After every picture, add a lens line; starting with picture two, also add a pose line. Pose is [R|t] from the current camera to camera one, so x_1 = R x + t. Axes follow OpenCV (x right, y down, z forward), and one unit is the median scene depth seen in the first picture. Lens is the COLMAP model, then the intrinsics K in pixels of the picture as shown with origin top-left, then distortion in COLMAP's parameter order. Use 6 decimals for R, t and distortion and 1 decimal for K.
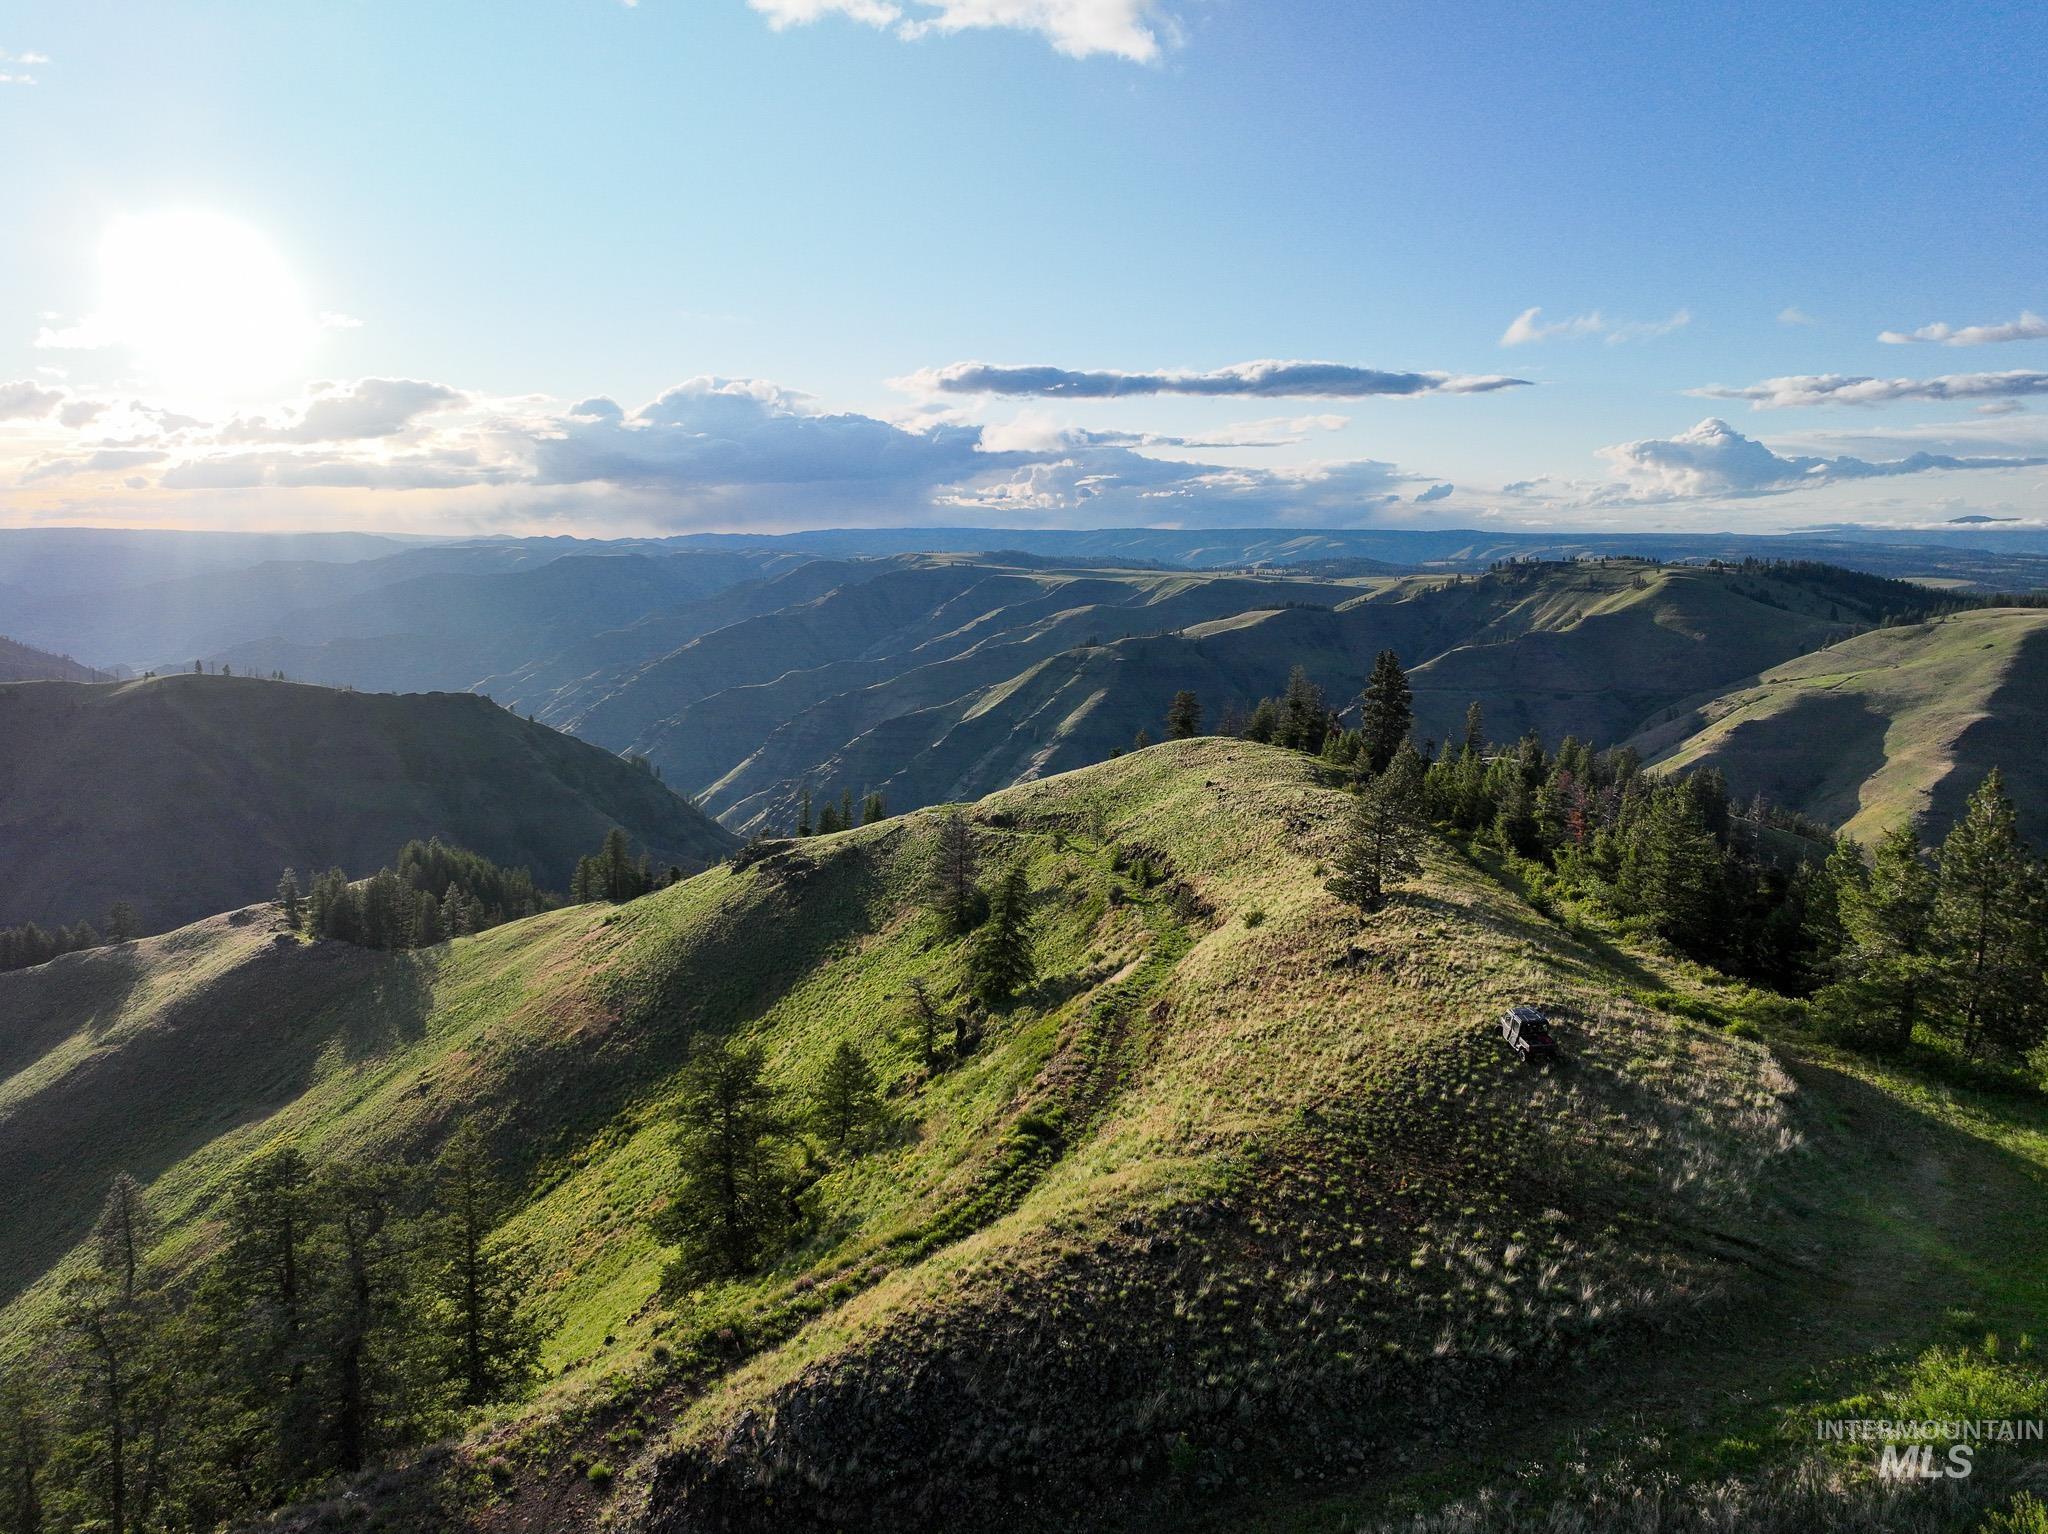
lens RADIAL K [[1476.0, 0, 1038.8], [0, 1476.0, 762.5], [0, 0, 1]] dist [-0.000635, 0.012542]
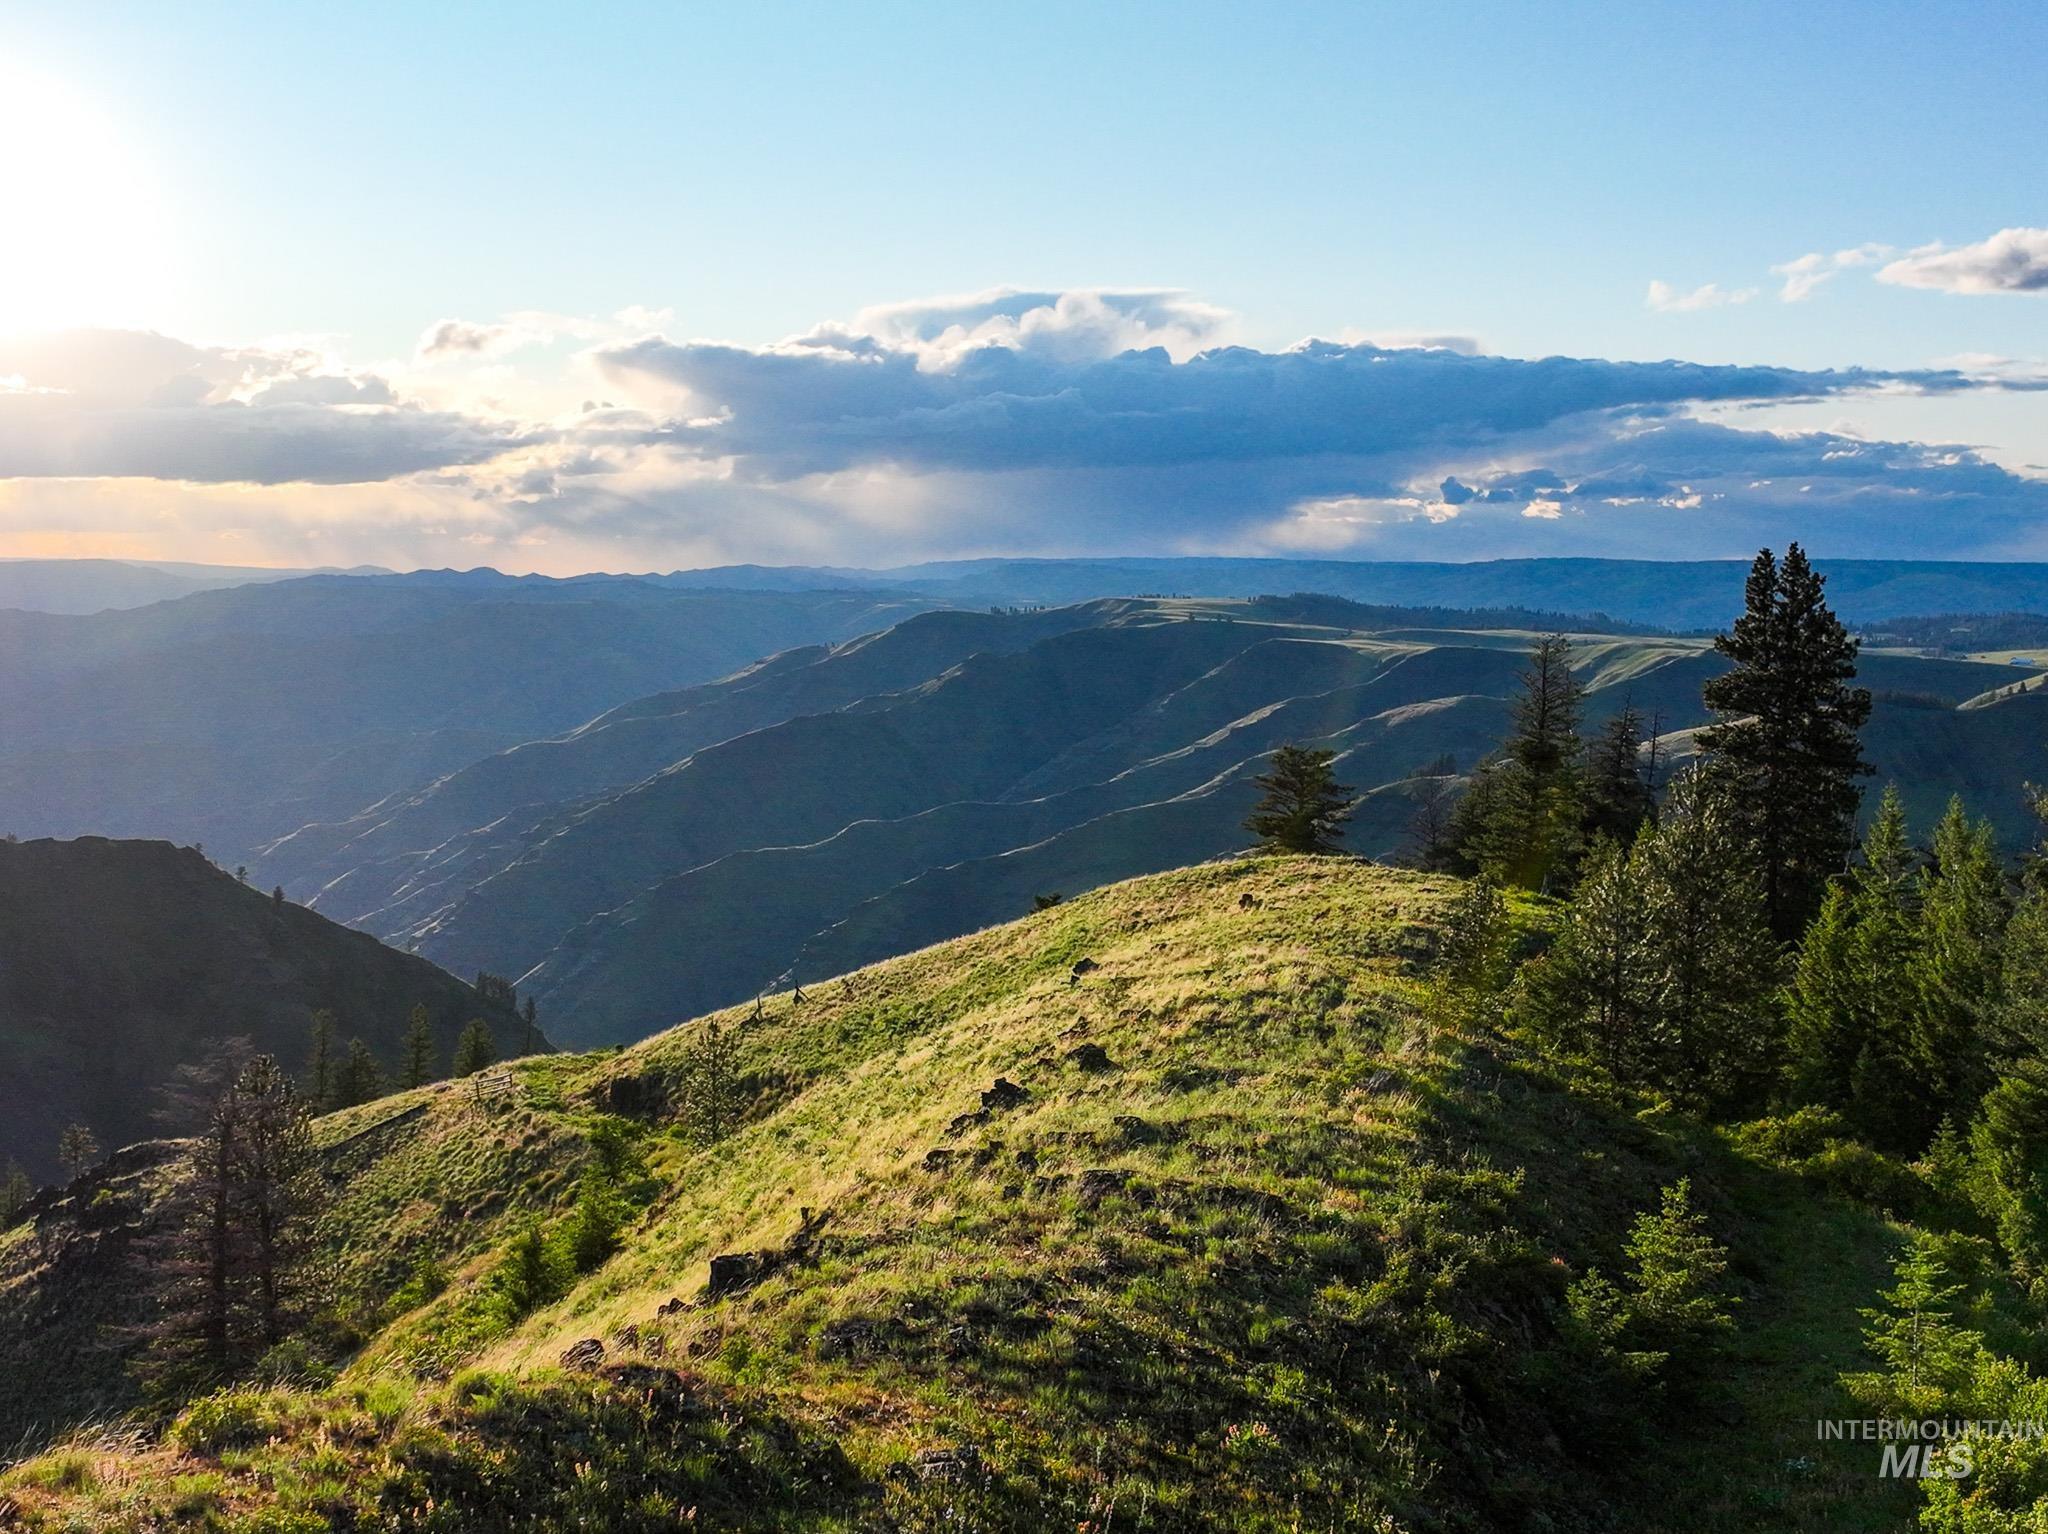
lens RADIAL K [[2873.4, 0, 1067.5], [0, 2873.4, 761.0], [0, 0, 1]] dist [0.025295, 0.015720]
pose [[0.993684, 0.013014, -0.111456, 0.311853], [-0.022737, 0.995999, -0.086421, 0.040842], [0.109885, 0.088410, 0.990005, 0.815678]]
